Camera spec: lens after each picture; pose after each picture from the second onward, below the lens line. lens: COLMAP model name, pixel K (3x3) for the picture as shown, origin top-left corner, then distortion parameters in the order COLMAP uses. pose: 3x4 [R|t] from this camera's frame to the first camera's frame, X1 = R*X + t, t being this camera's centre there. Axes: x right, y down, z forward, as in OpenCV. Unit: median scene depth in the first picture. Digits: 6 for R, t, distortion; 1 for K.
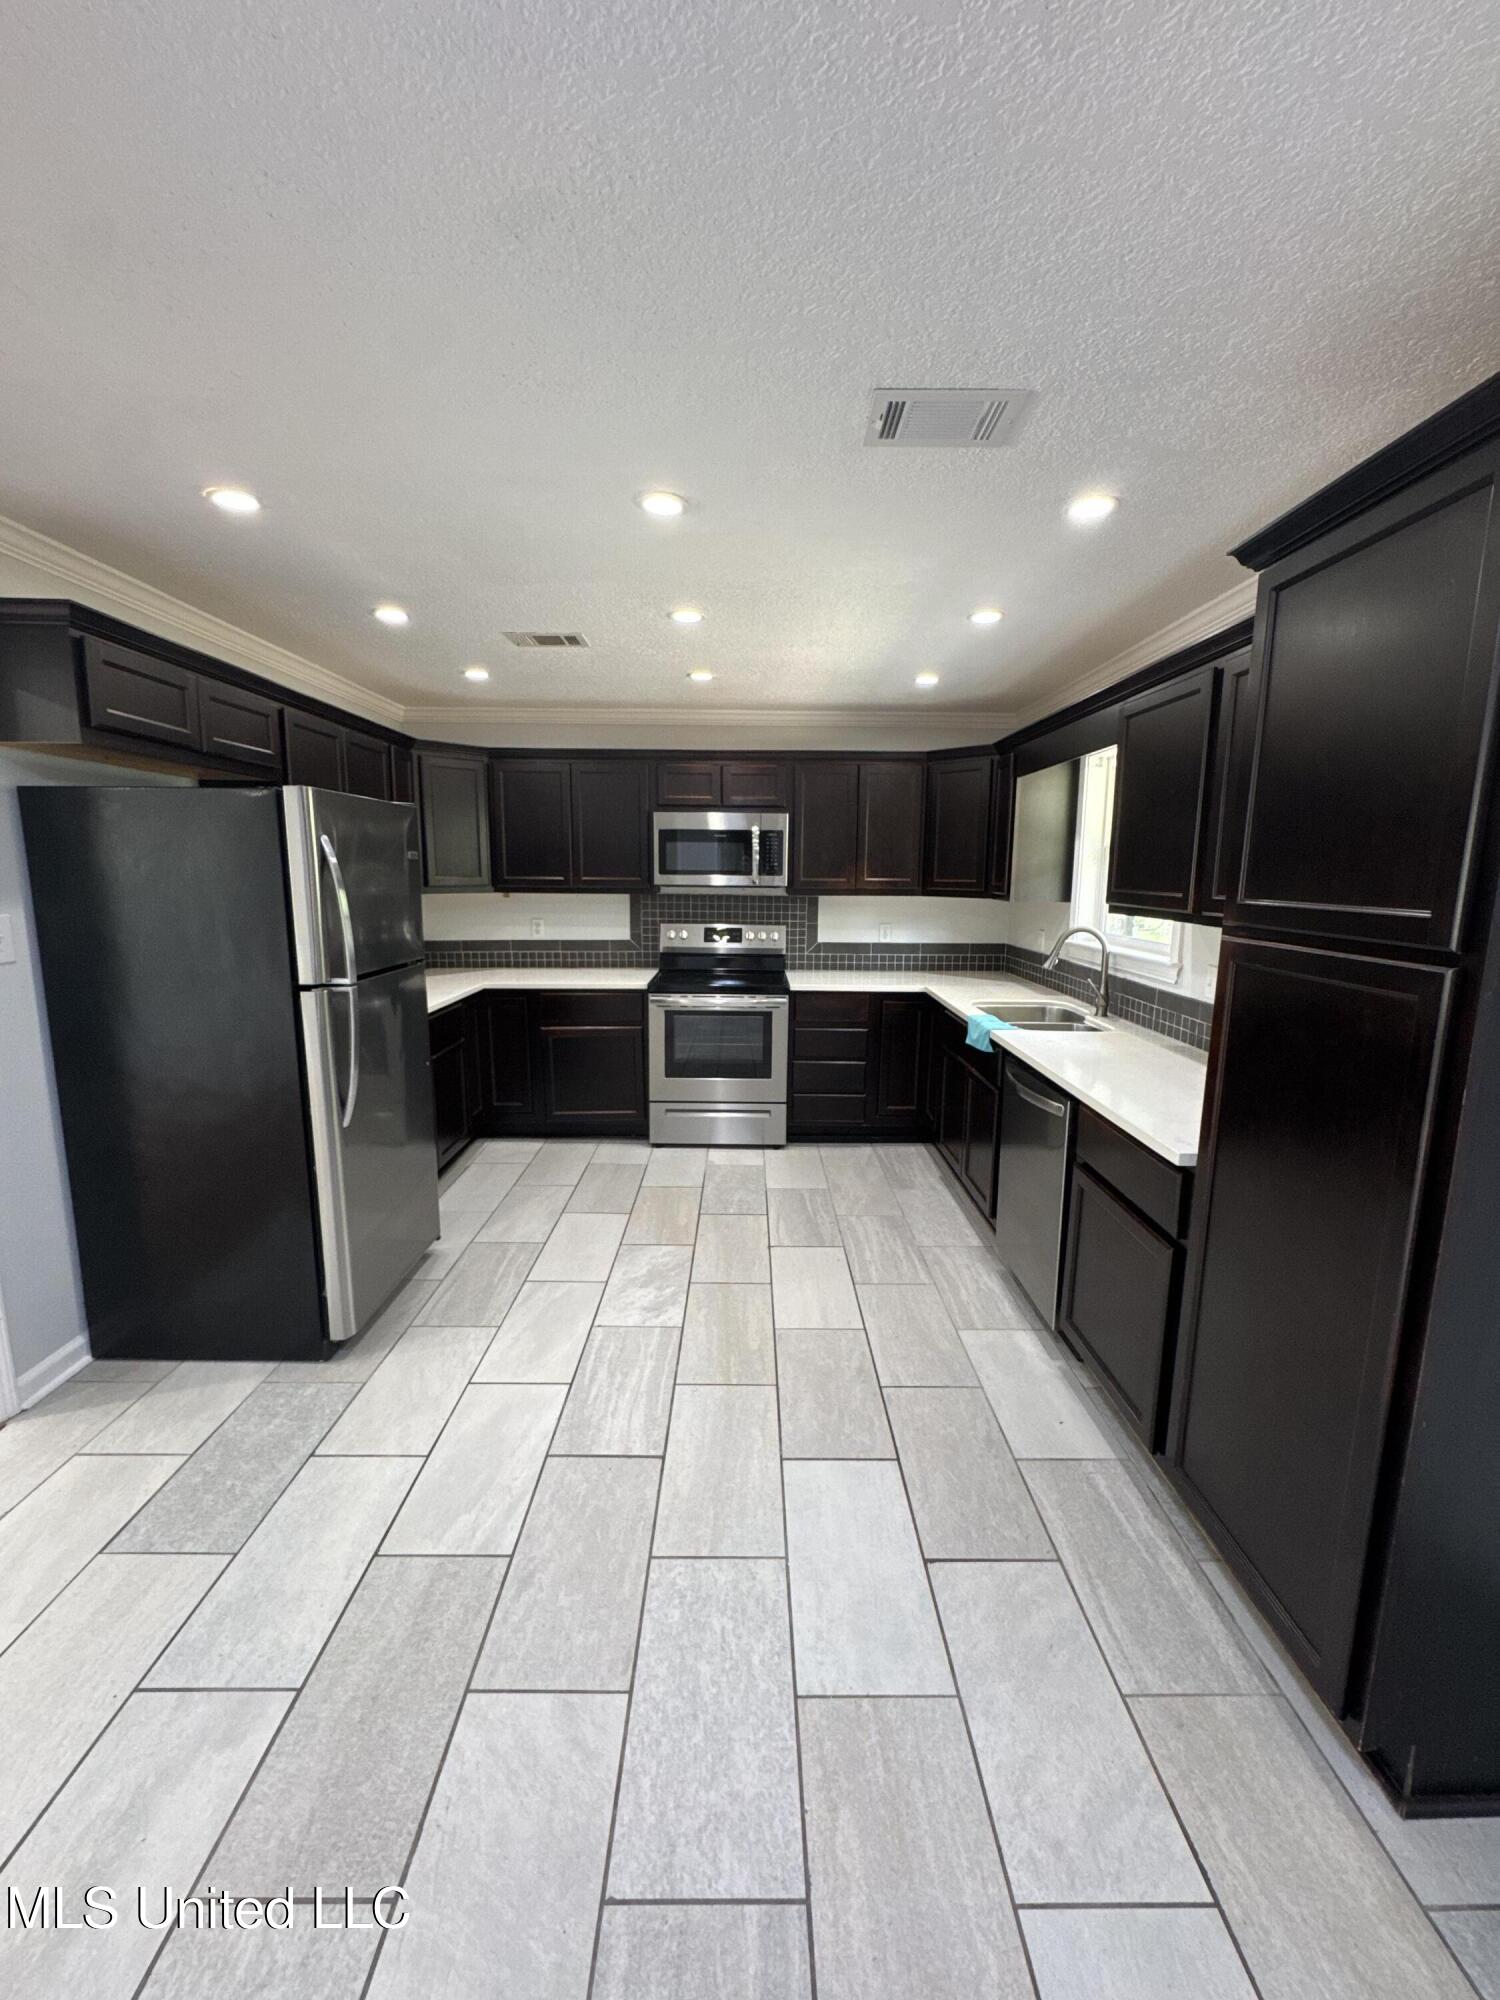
lens RADIAL K [[805.3, 0, 753.5], [0, 805.3, 1000.0], [0, 0, 1]] dist [-0.003122, 0.000523]
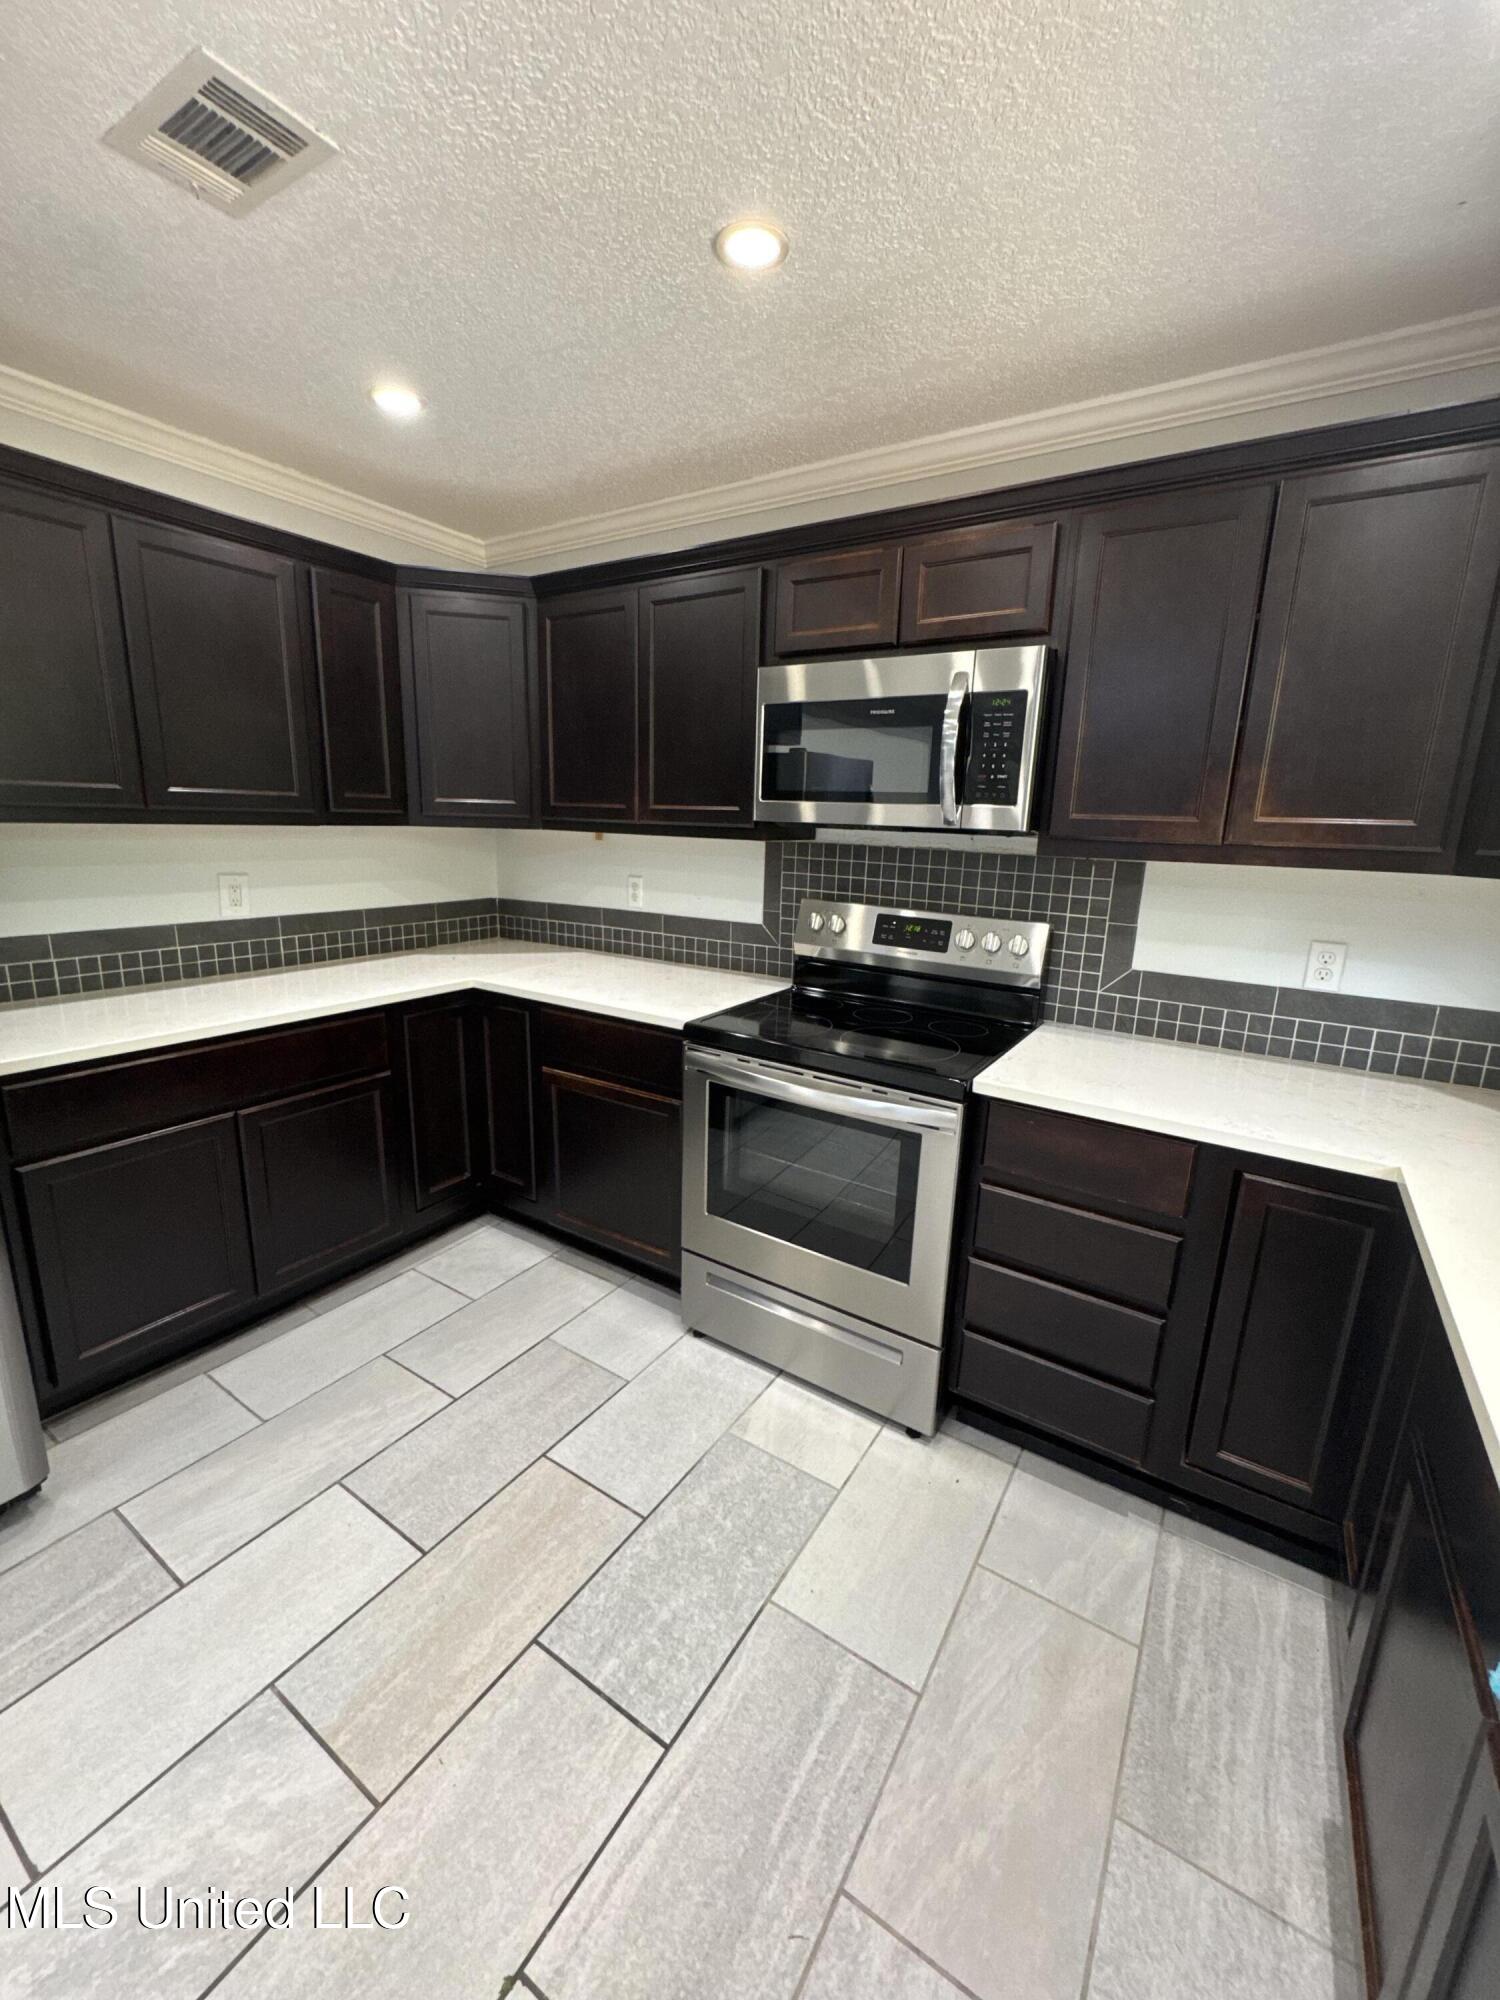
lens RADIAL K [[805.3, 0, 753.5], [0, 805.3, 1000.0], [0, 0, 1]] dist [-0.003122, 0.000523]
pose [[0.840262, 0.138538, -0.524182, 0.149025], [-0.113815, 0.990333, 0.079293, -0.072134], [0.530100, -0.006967, 0.847907, 0.573774]]
